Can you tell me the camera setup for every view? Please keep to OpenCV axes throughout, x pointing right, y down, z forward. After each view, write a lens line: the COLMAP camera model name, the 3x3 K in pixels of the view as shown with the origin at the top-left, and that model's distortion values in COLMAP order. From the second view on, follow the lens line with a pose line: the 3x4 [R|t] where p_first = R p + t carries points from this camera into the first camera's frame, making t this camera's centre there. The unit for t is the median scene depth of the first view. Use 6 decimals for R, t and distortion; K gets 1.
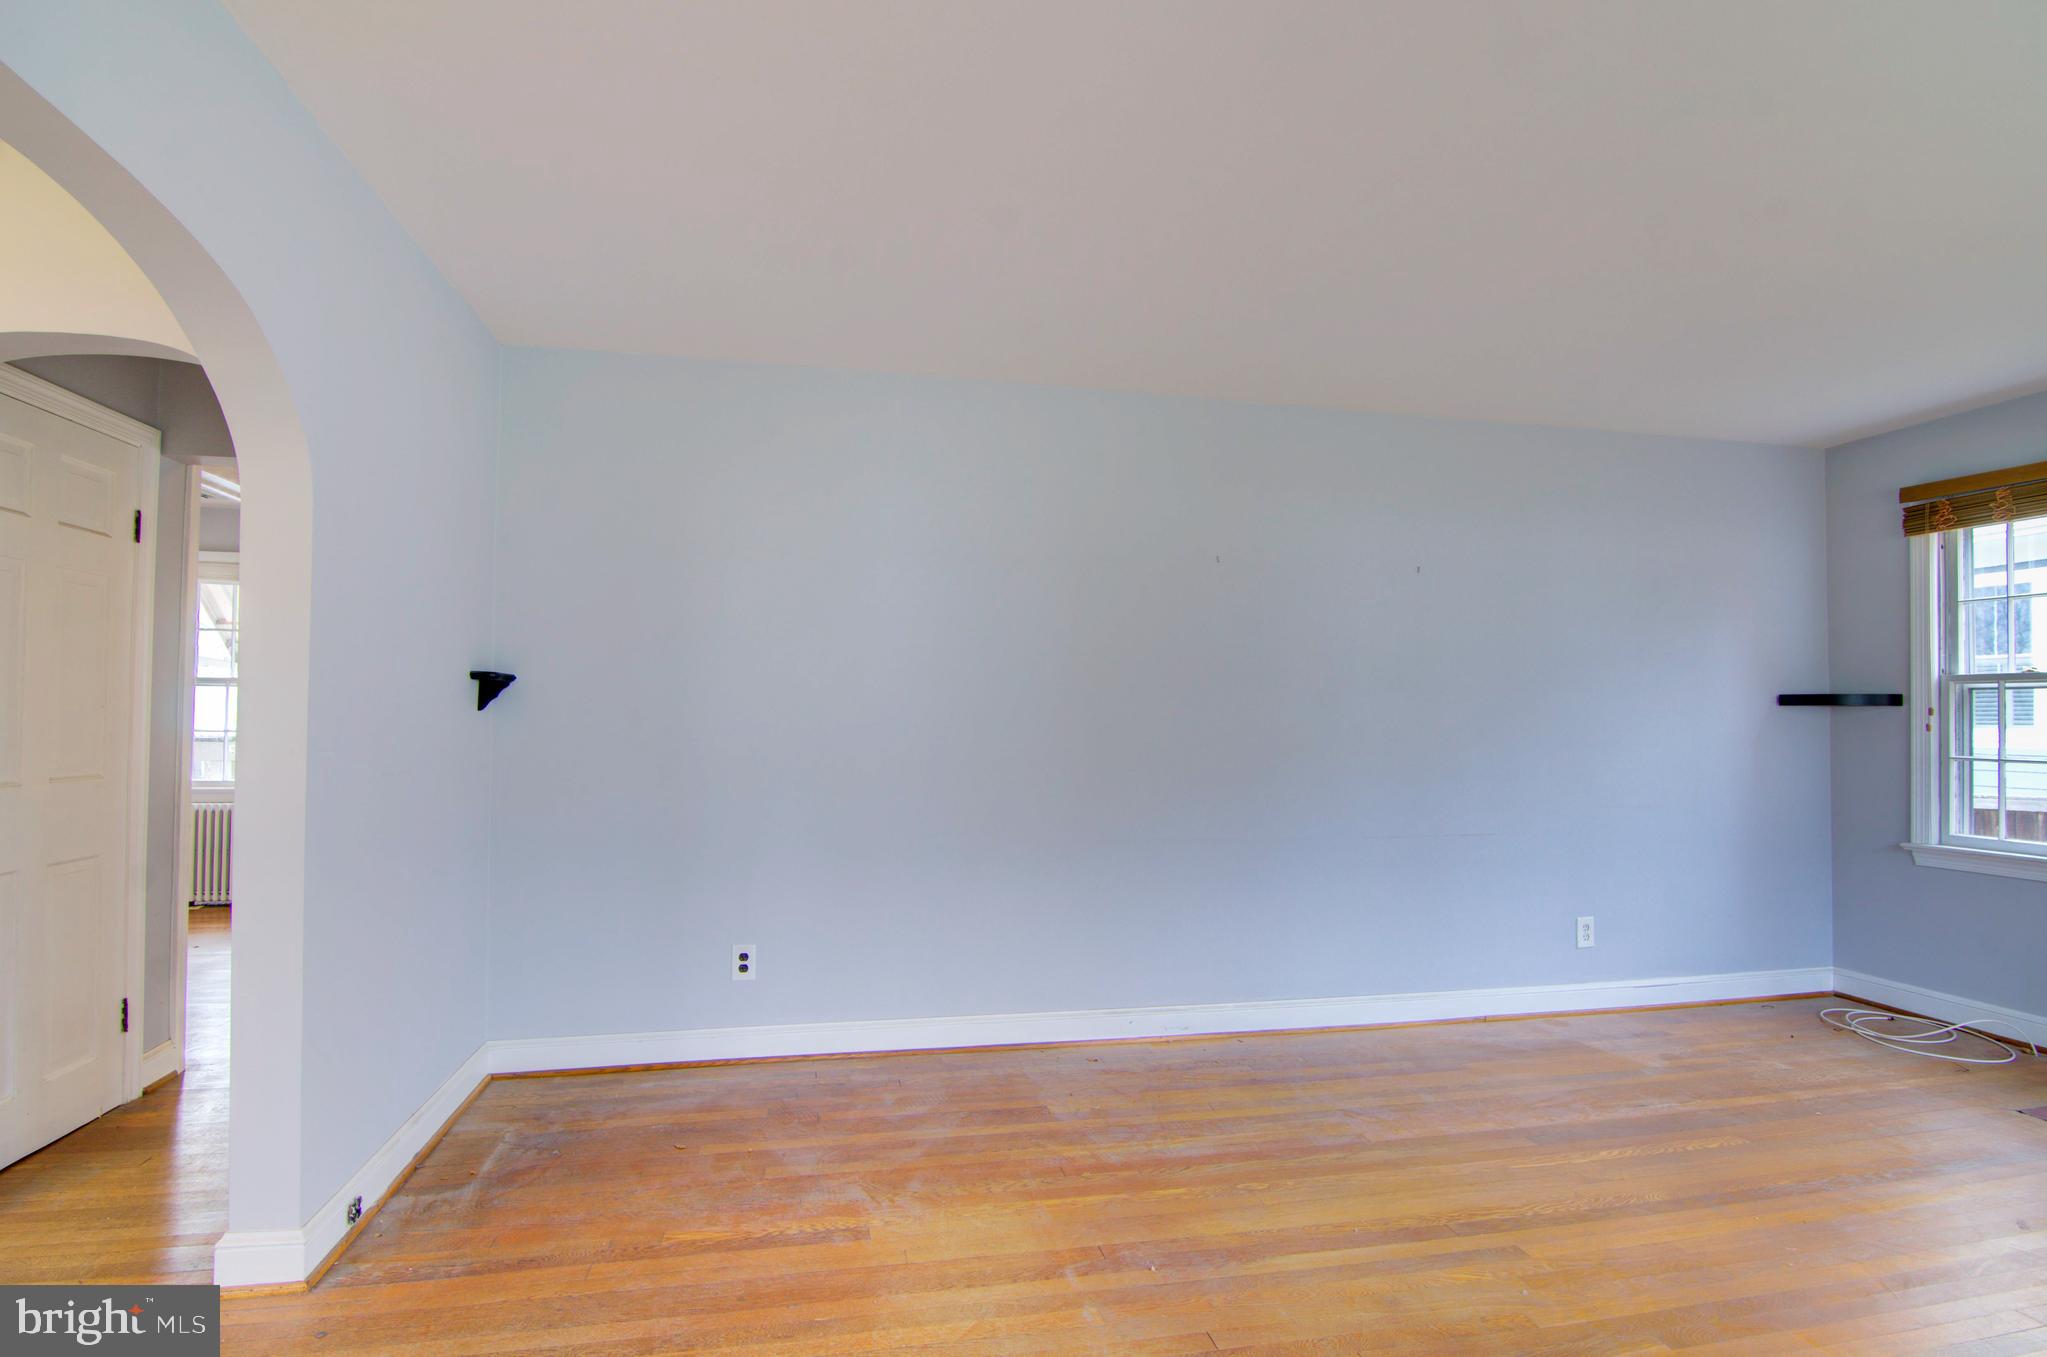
lens RADIAL K [[991.8, 0, 1011.7], [0, 991.8, 696.8], [0, 0, 1]] dist [0.000459, -0.013082]
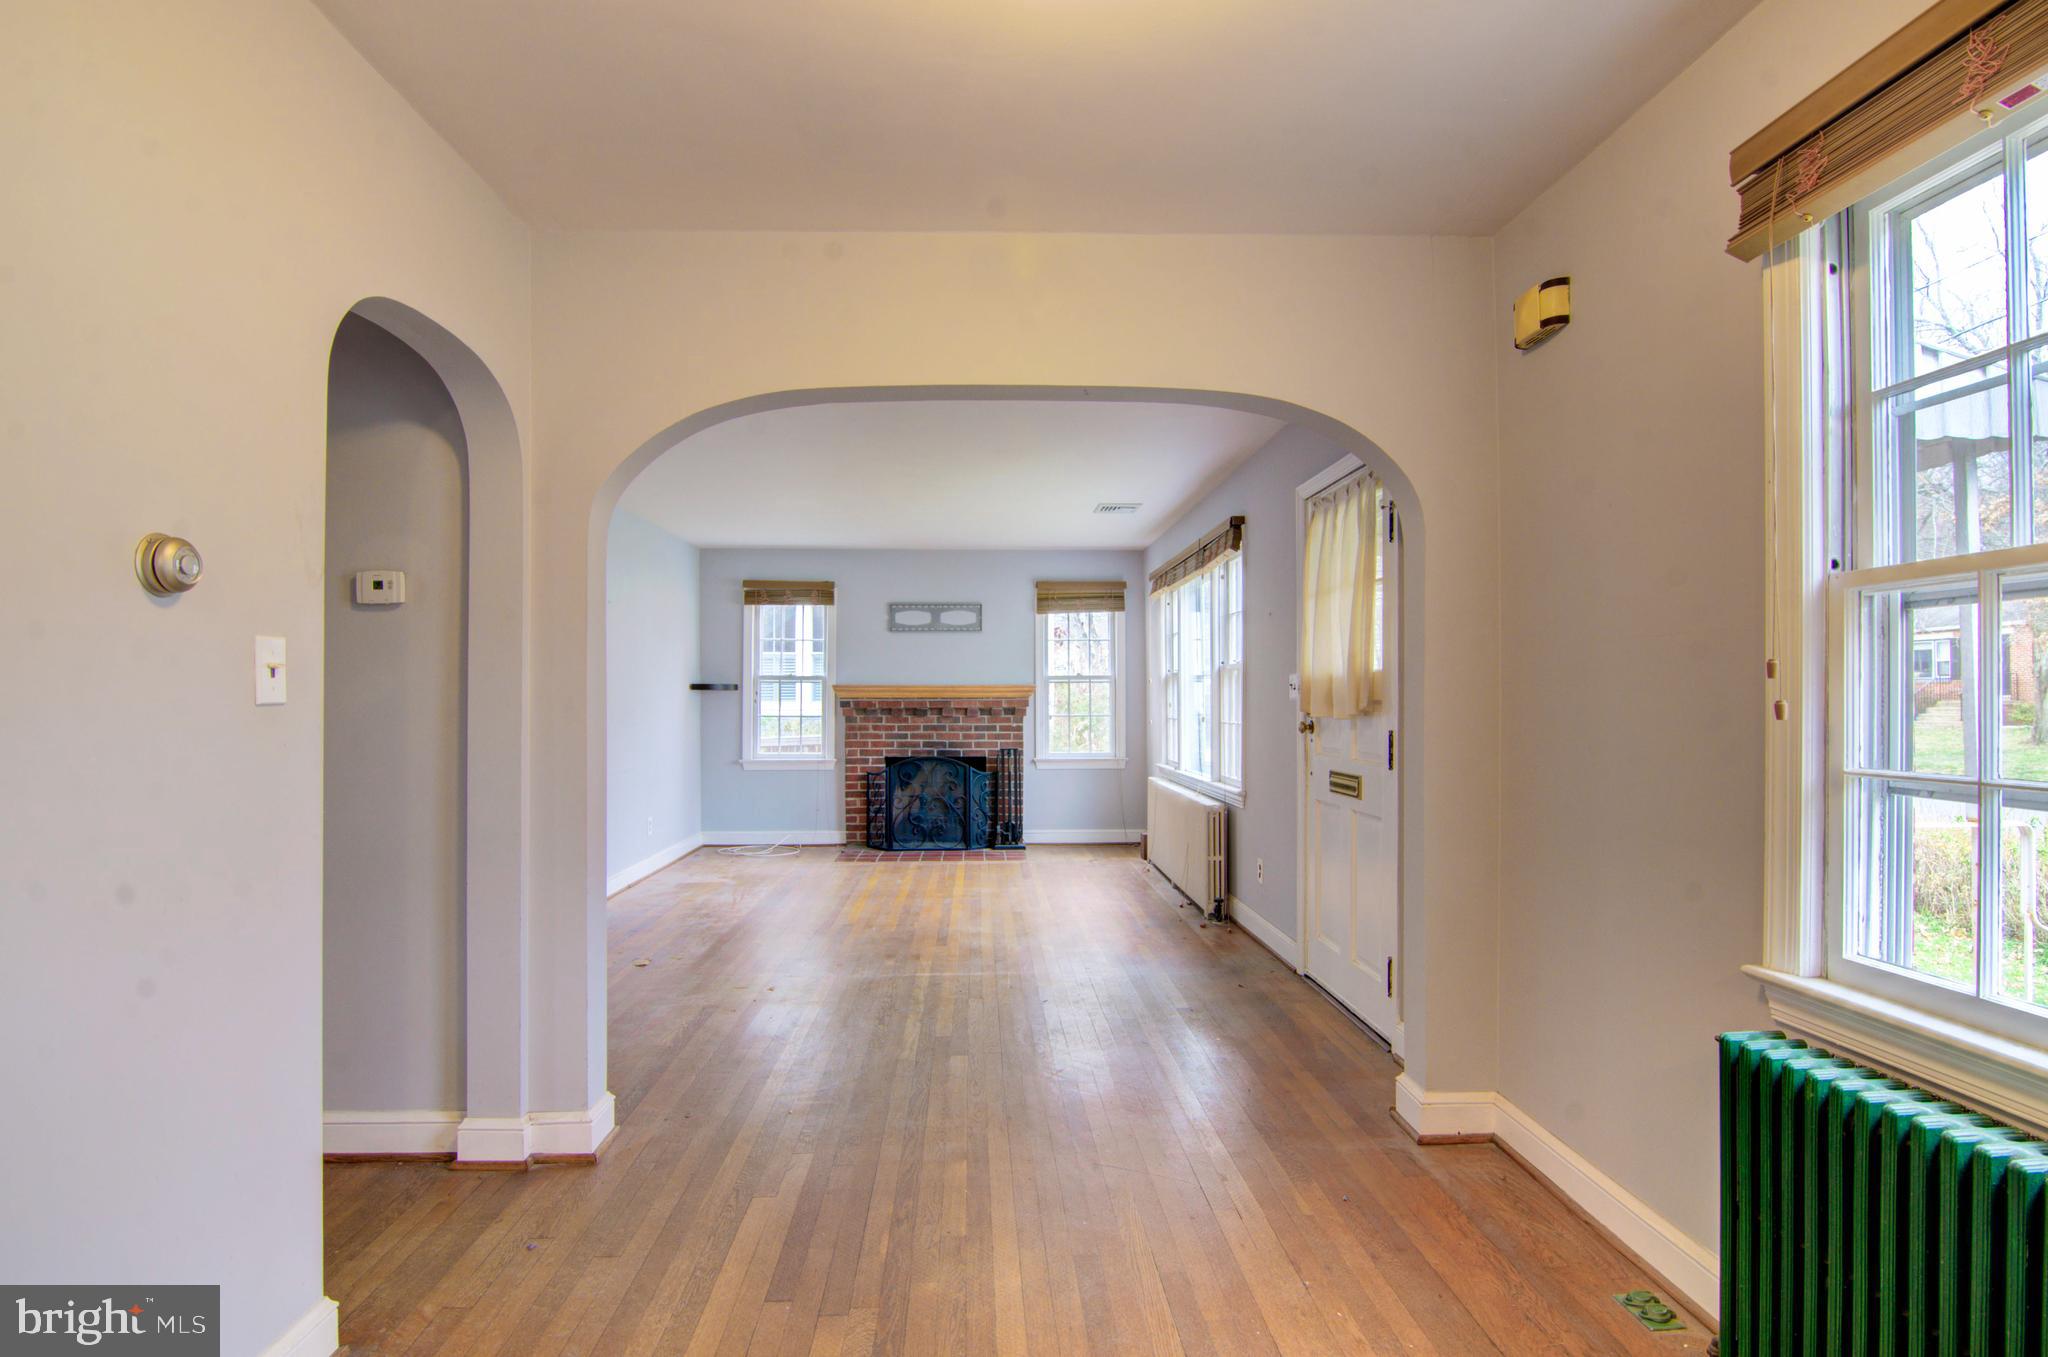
lens RADIAL K [[992.3, 0, 1012.2], [0, 992.3, 696.8], [0, 0, 1]] dist [0.000459, -0.013082]
pose [[0.162923, -0.006316, 0.986619, -1.226734], [-0.016583, 0.999821, 0.009139, -0.006420], [-0.986499, -0.017850, 0.162789, 0.176367]]
